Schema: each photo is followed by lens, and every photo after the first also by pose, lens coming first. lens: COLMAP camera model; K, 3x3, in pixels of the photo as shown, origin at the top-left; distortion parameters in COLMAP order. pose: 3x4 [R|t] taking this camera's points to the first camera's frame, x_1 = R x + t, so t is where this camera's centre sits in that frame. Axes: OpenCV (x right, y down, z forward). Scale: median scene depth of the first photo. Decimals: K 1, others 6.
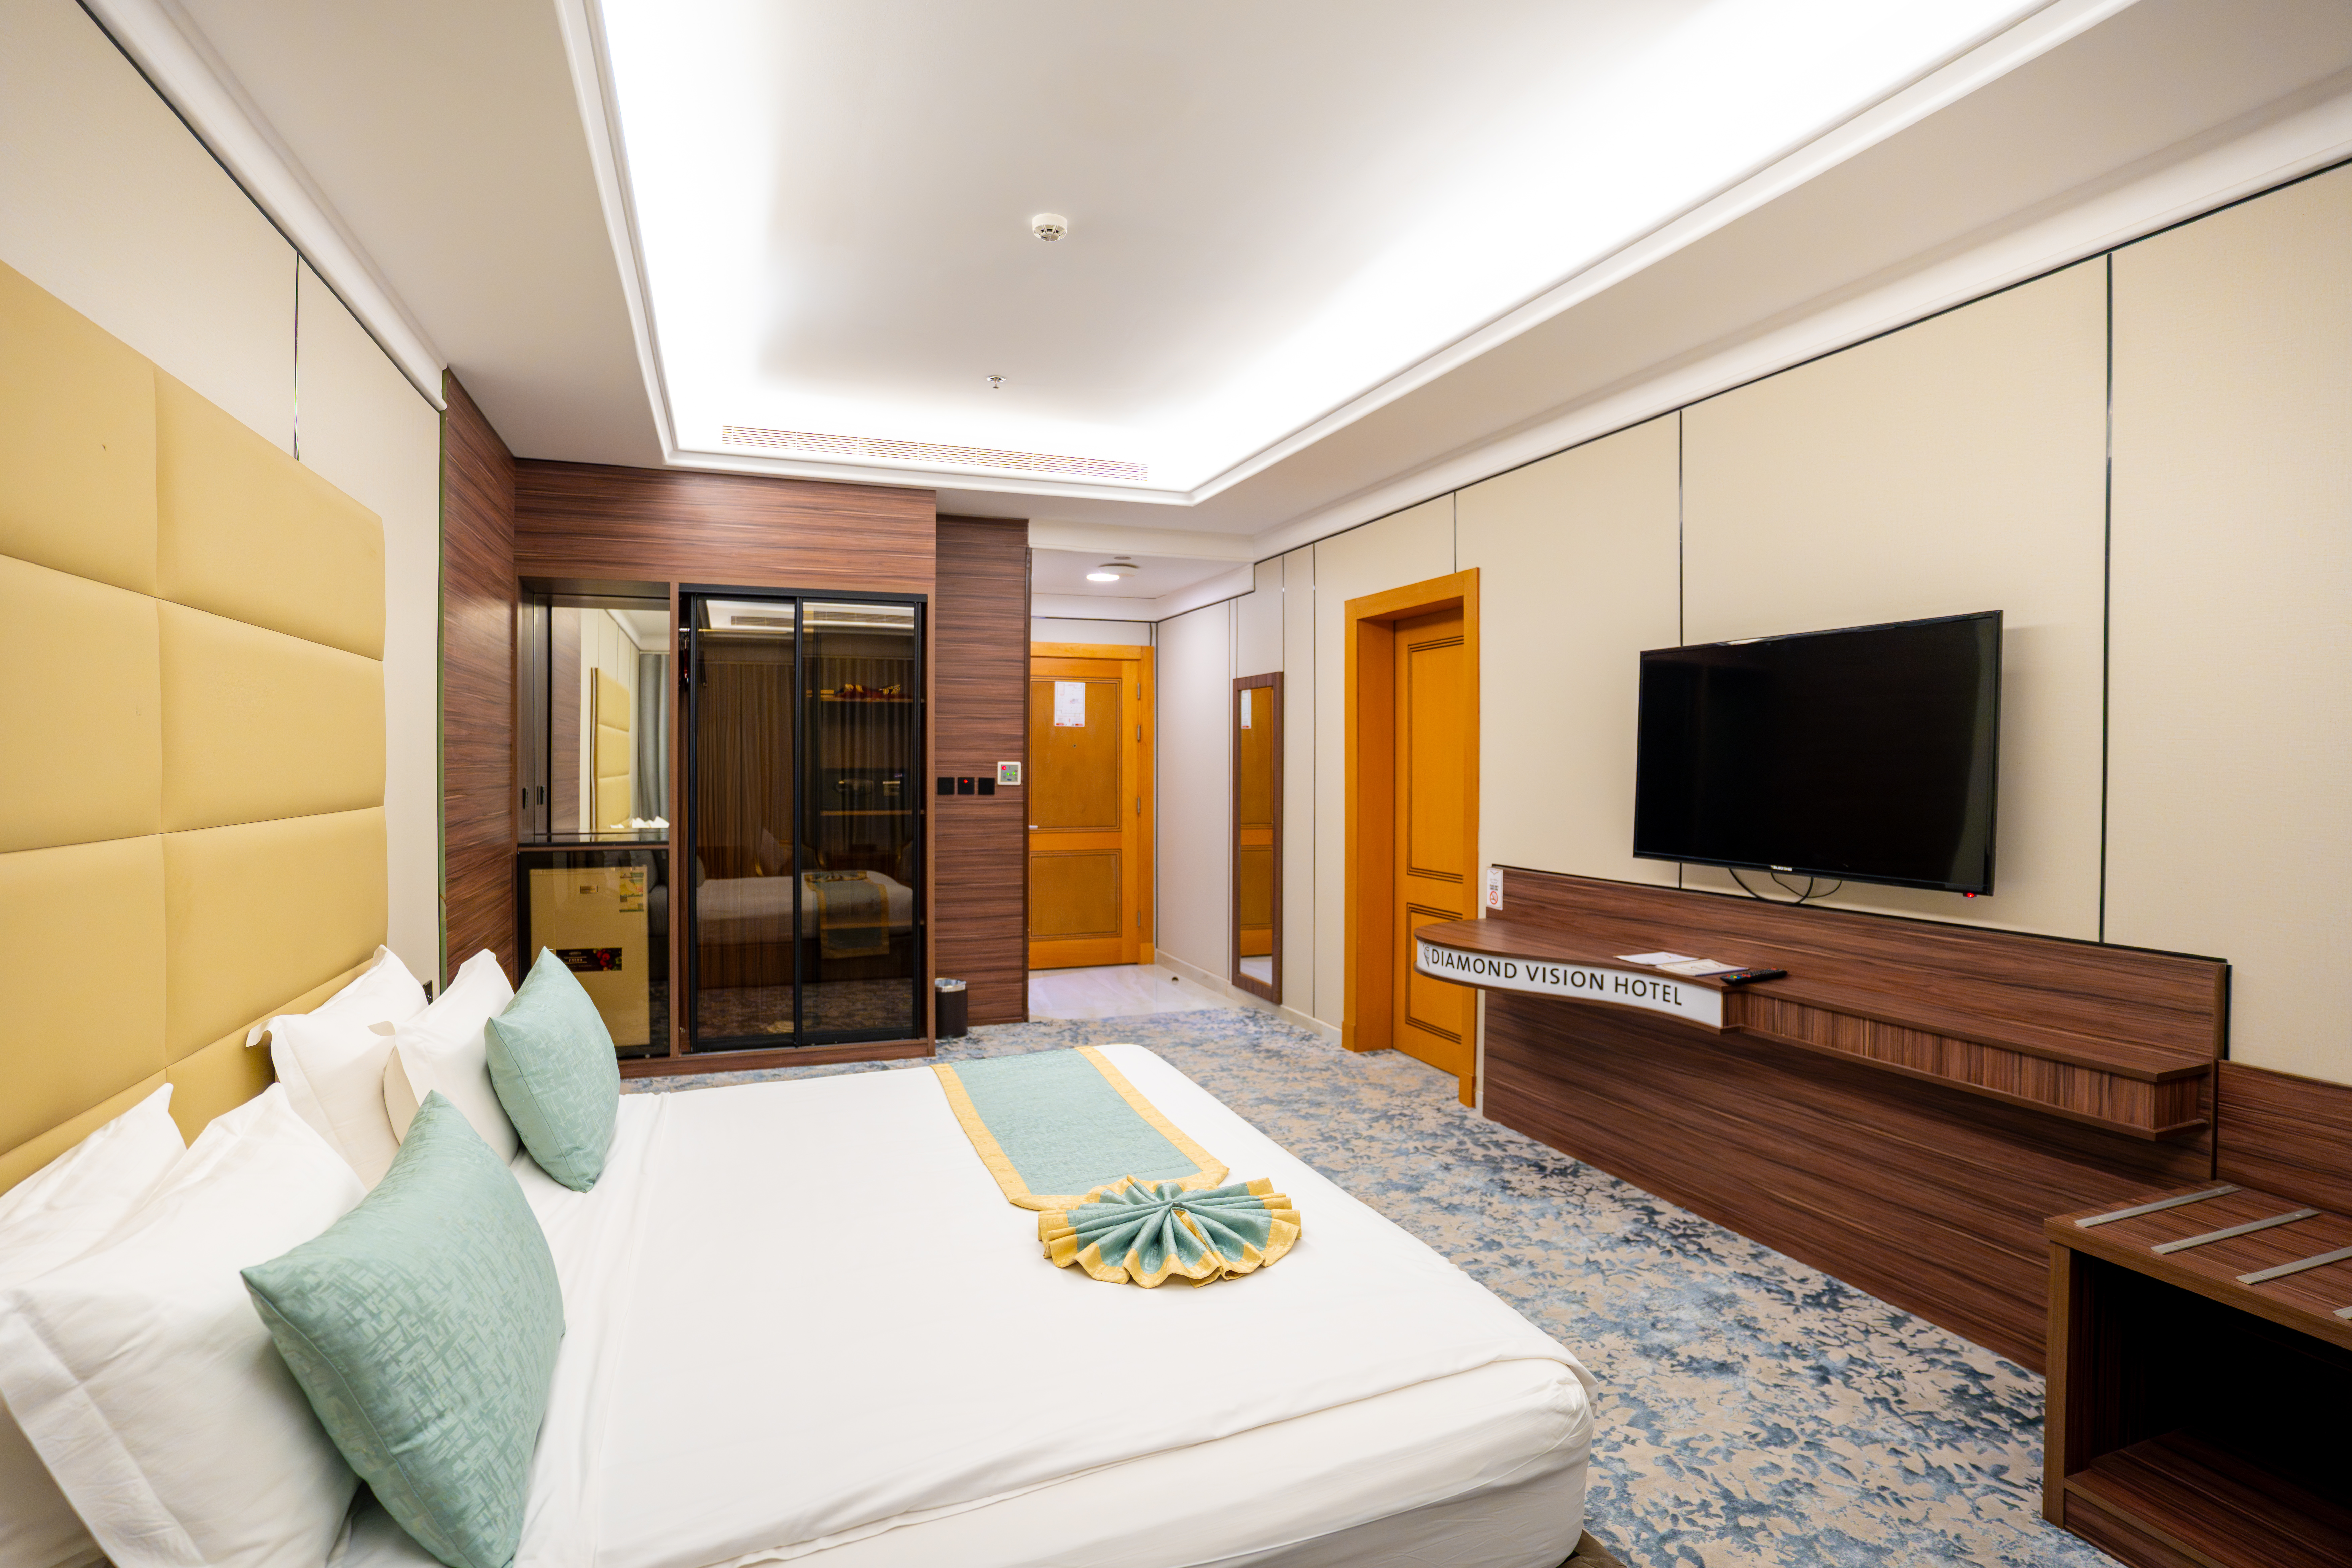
lens RADIAL K [[1163.1, 0, 1160.1], [0, 1163.1, 773.5], [0, 0, 1]] dist [-0.074481, 0.036097]
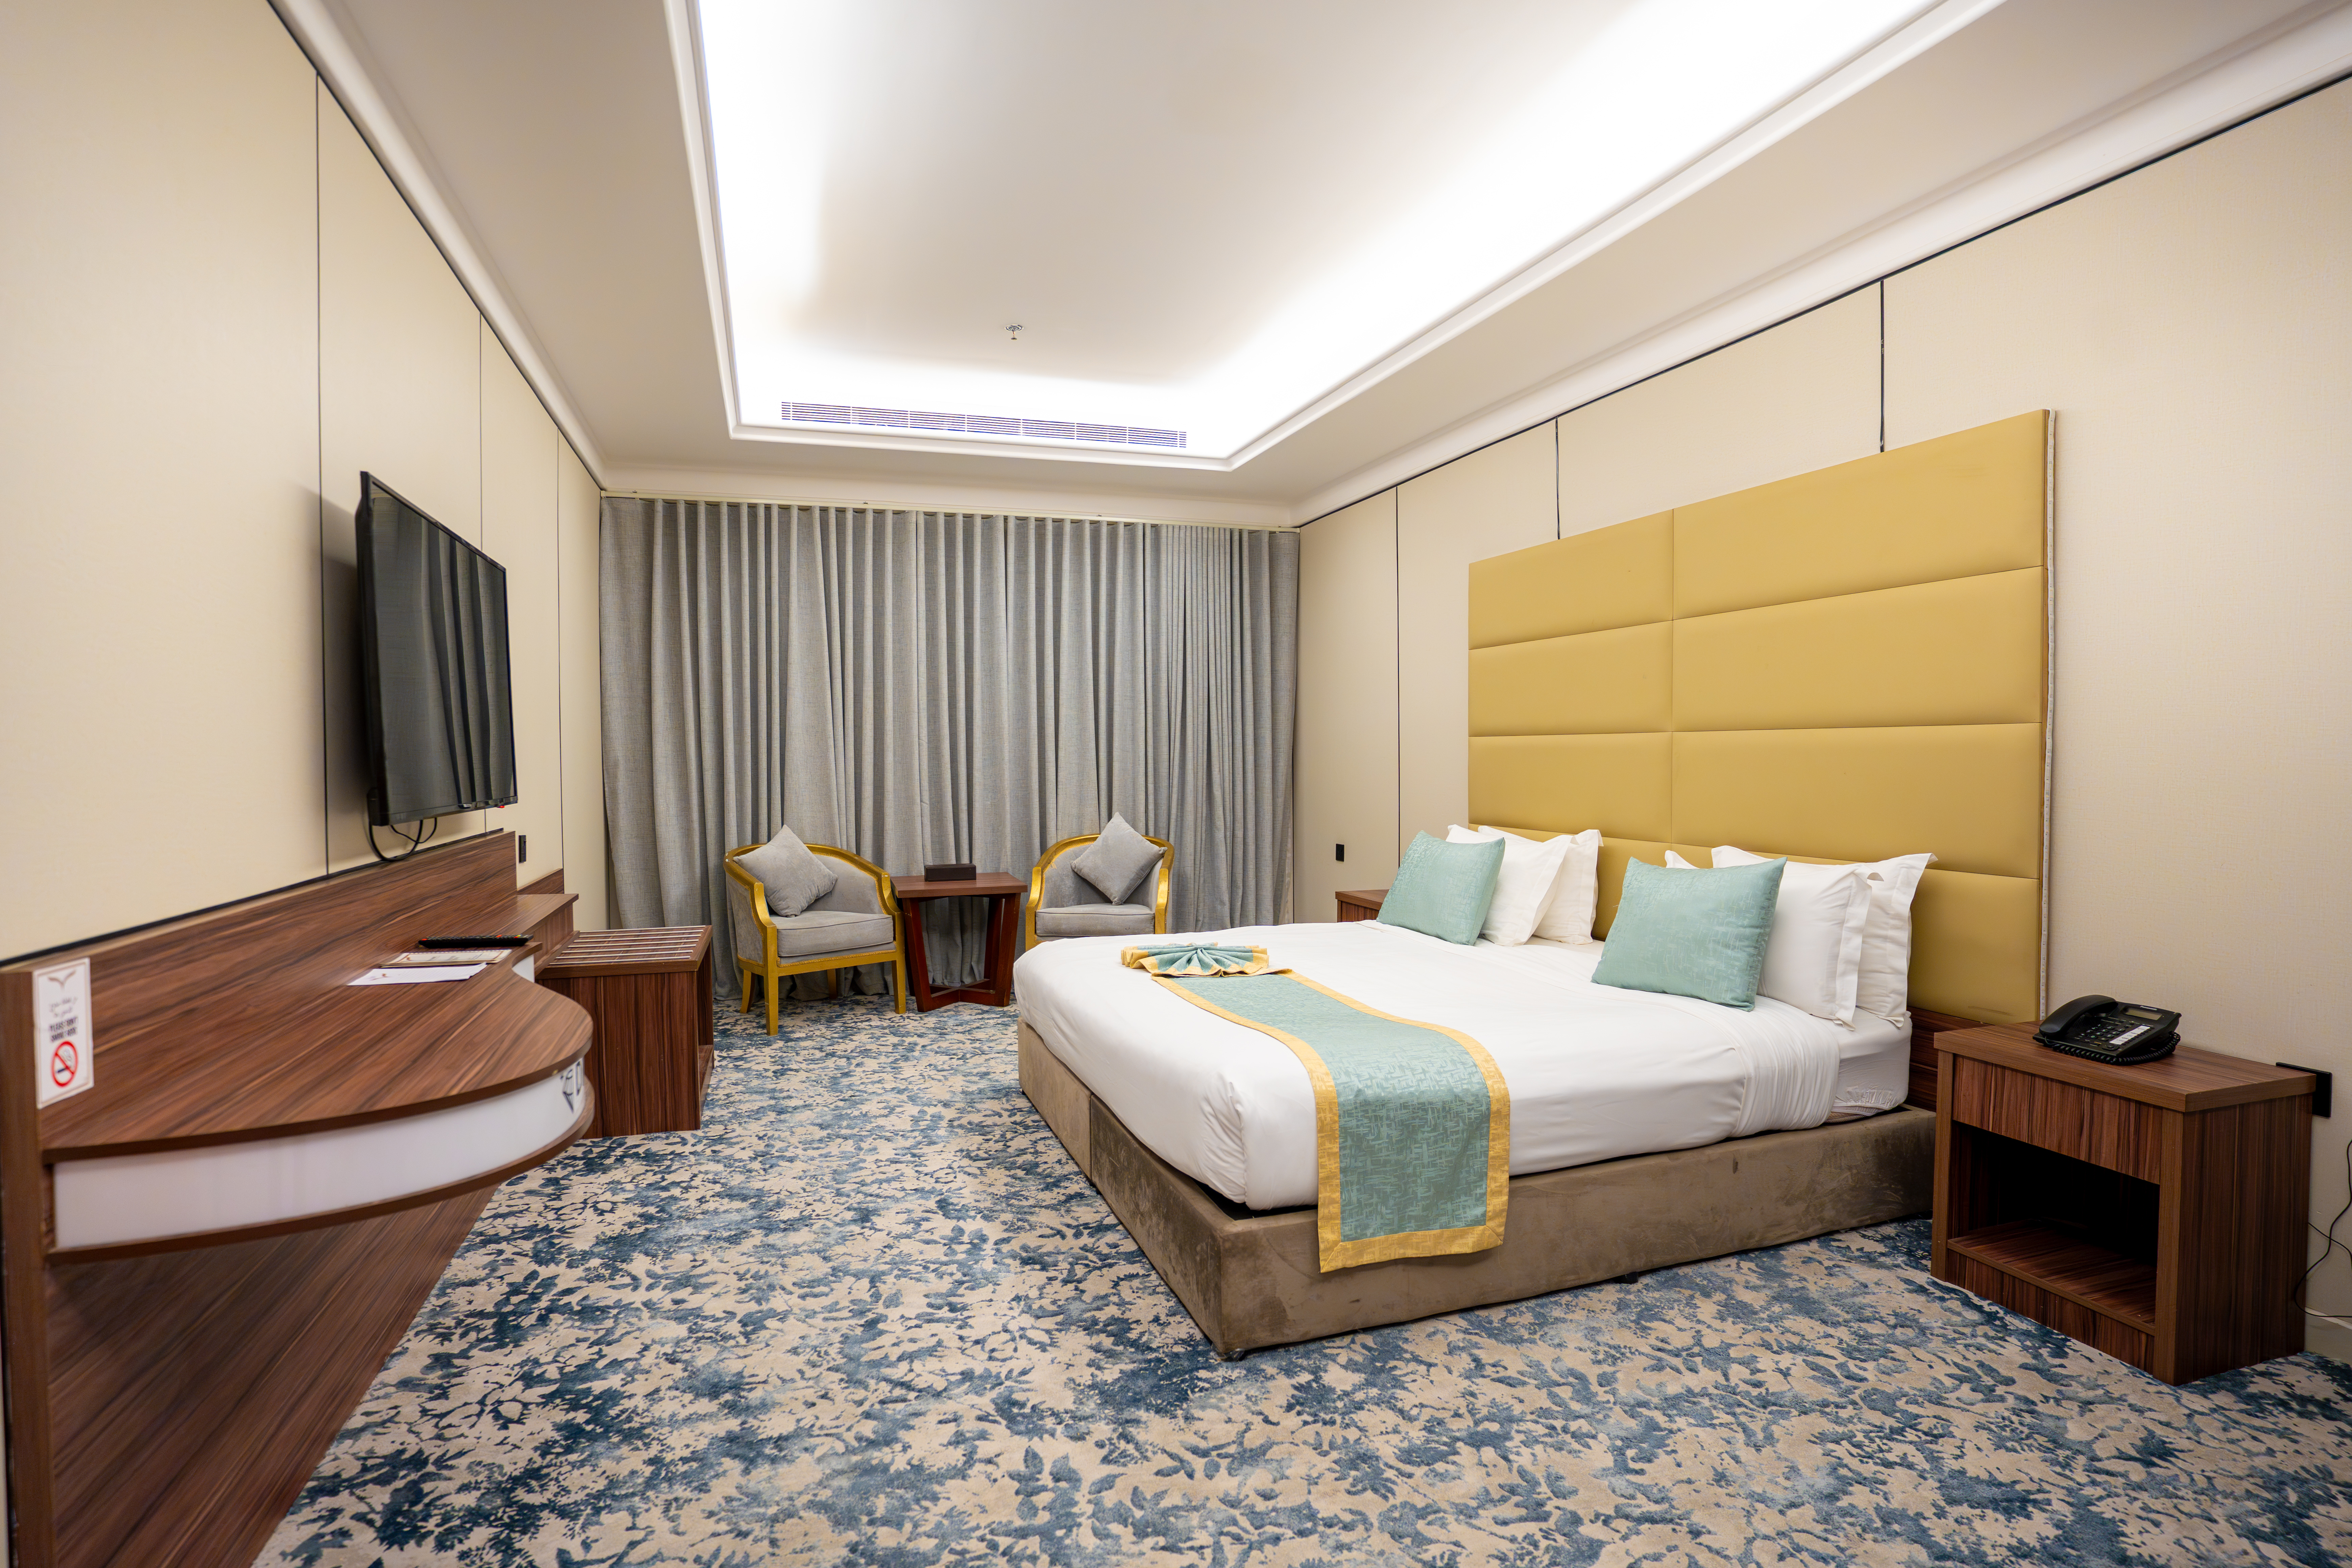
lens RADIAL K [[1163.1, 0, 1160.1], [0, 1163.1, 773.5], [0, 0, 1]] dist [-0.074481, 0.036097]
pose [[-0.999253, 0.004224, 0.038403, -0.003353], [0.005324, 0.999577, 0.028583, 0.026419], [-0.038266, 0.028766, -0.998853, 1.272447]]
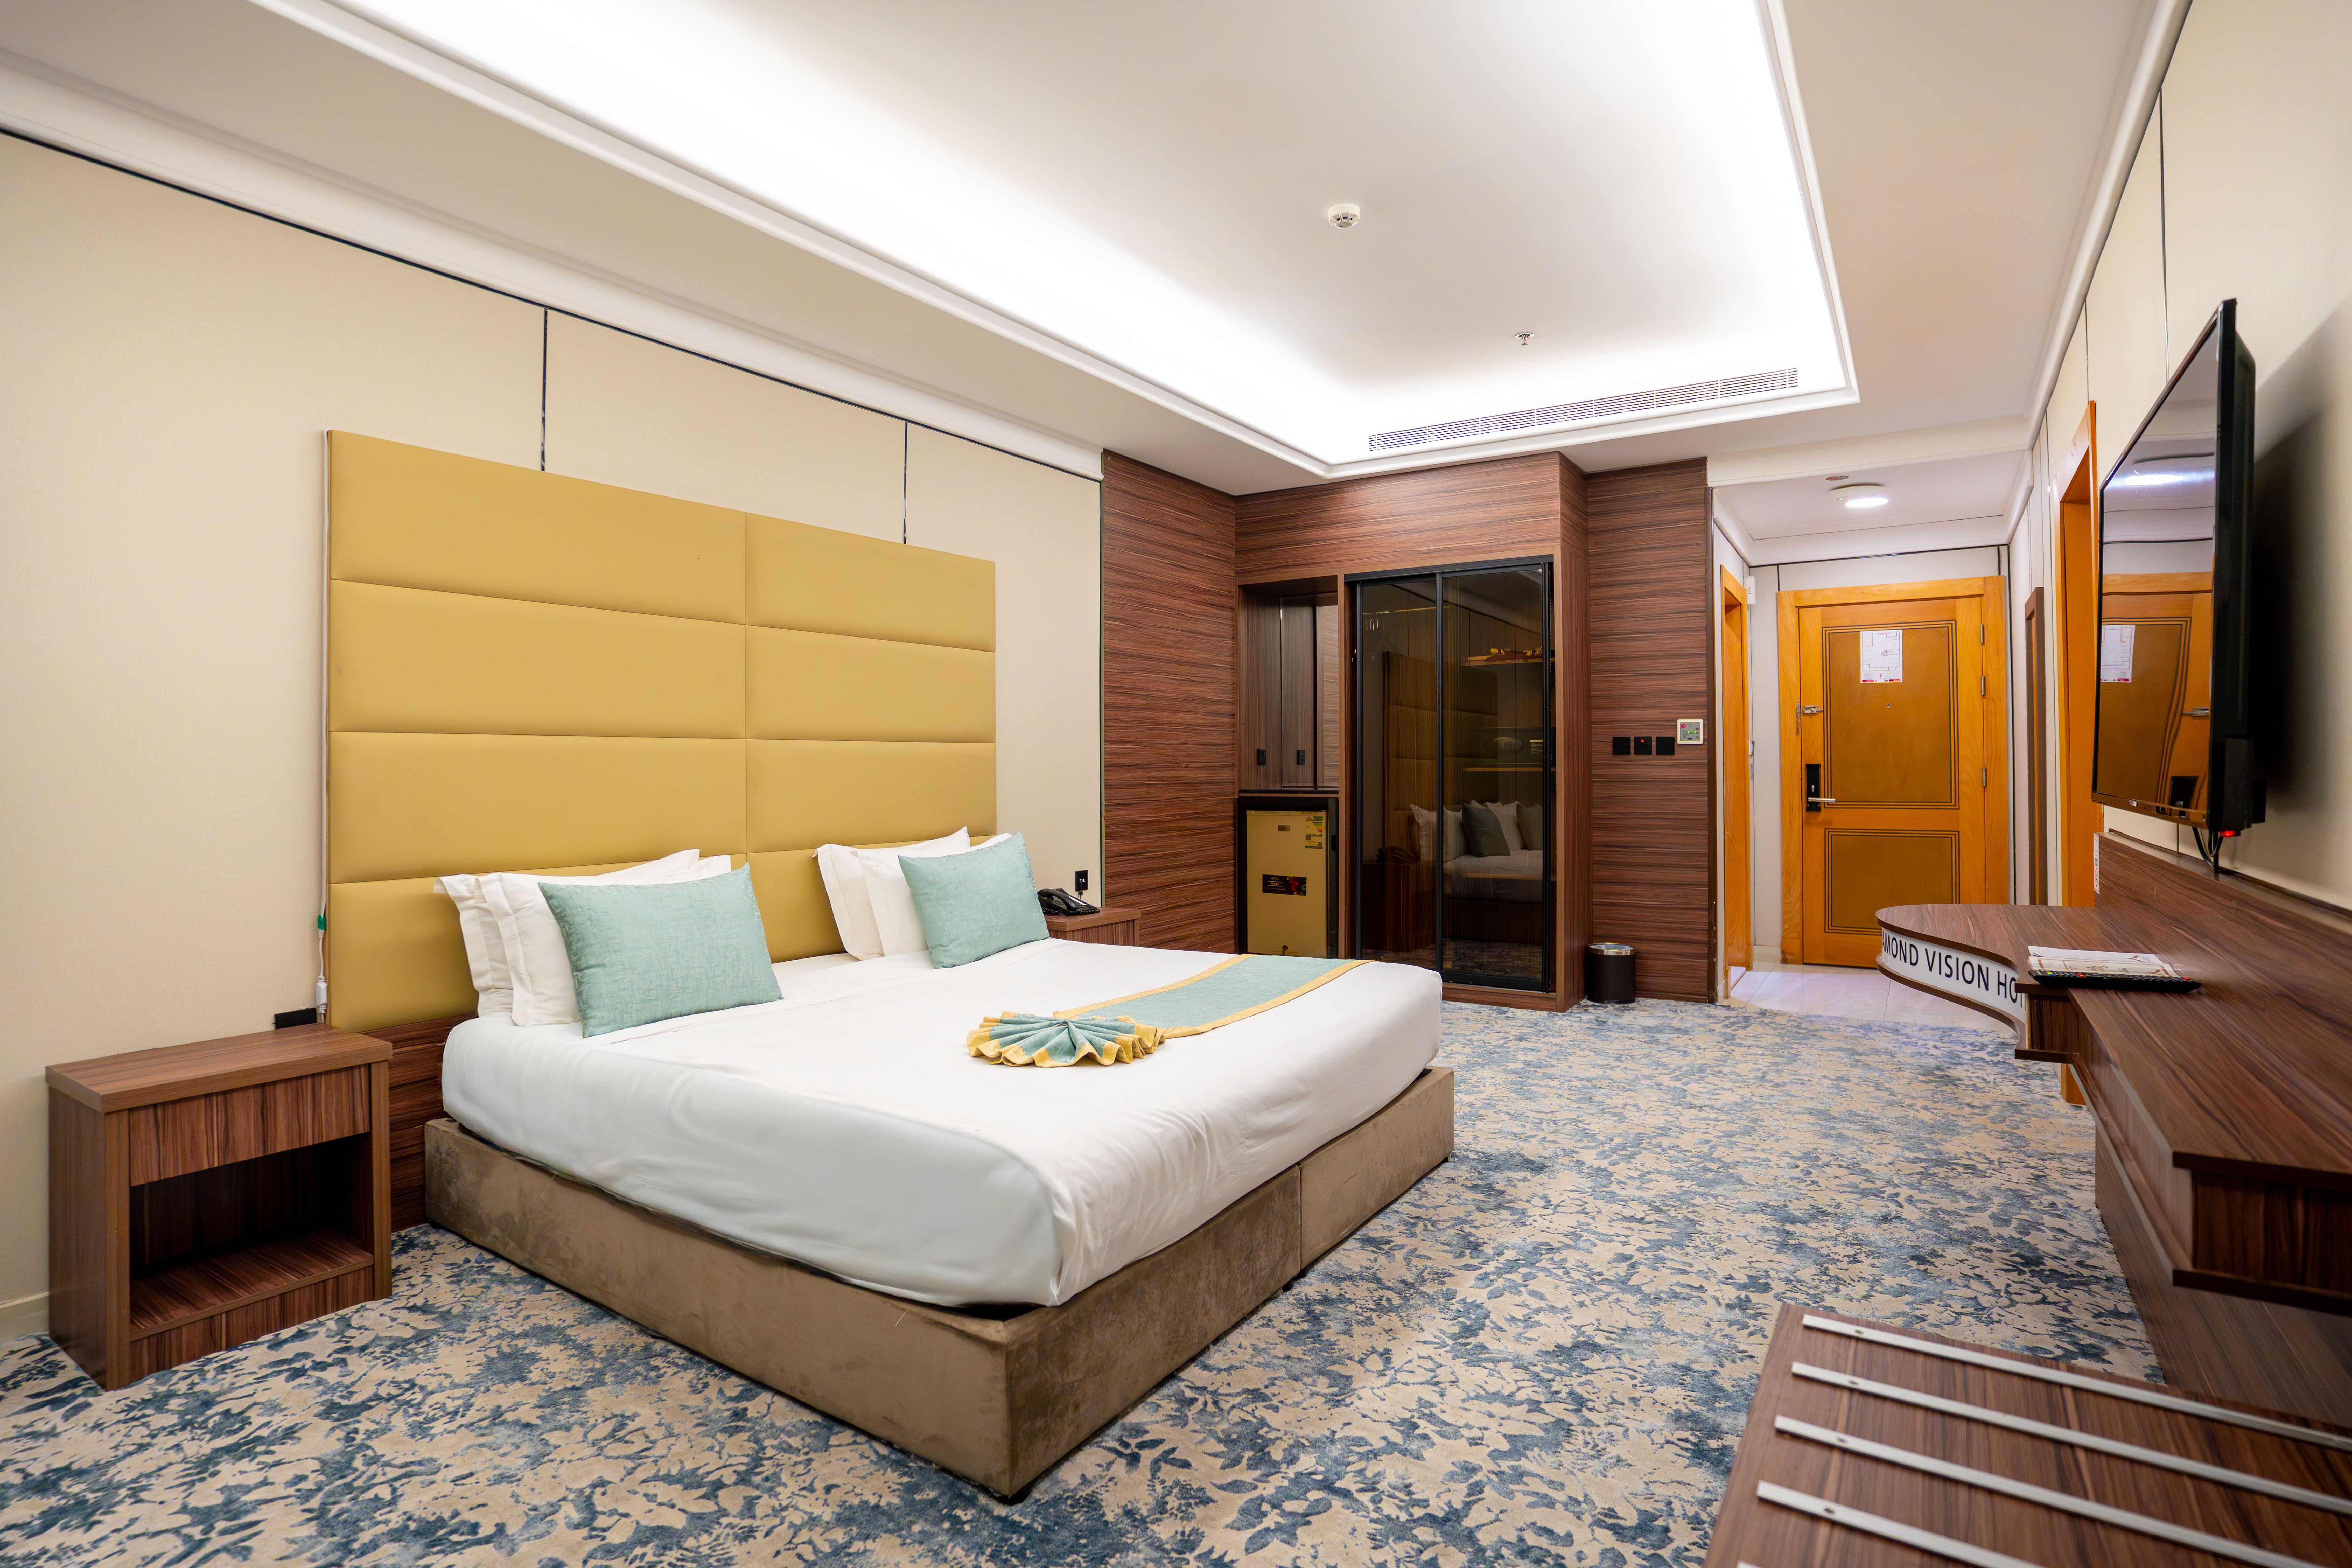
lens RADIAL K [[1163.1, 0, 1160.1], [0, 1163.1, 773.5], [0, 0, 1]] dist [-0.074481, 0.036097]
pose [[0.578247, 0.002567, -0.815858, 0.506437], [-0.002801, 0.999995, 0.001161, 0.044996], [0.815857, 0.001614, 0.578251, 0.161112]]
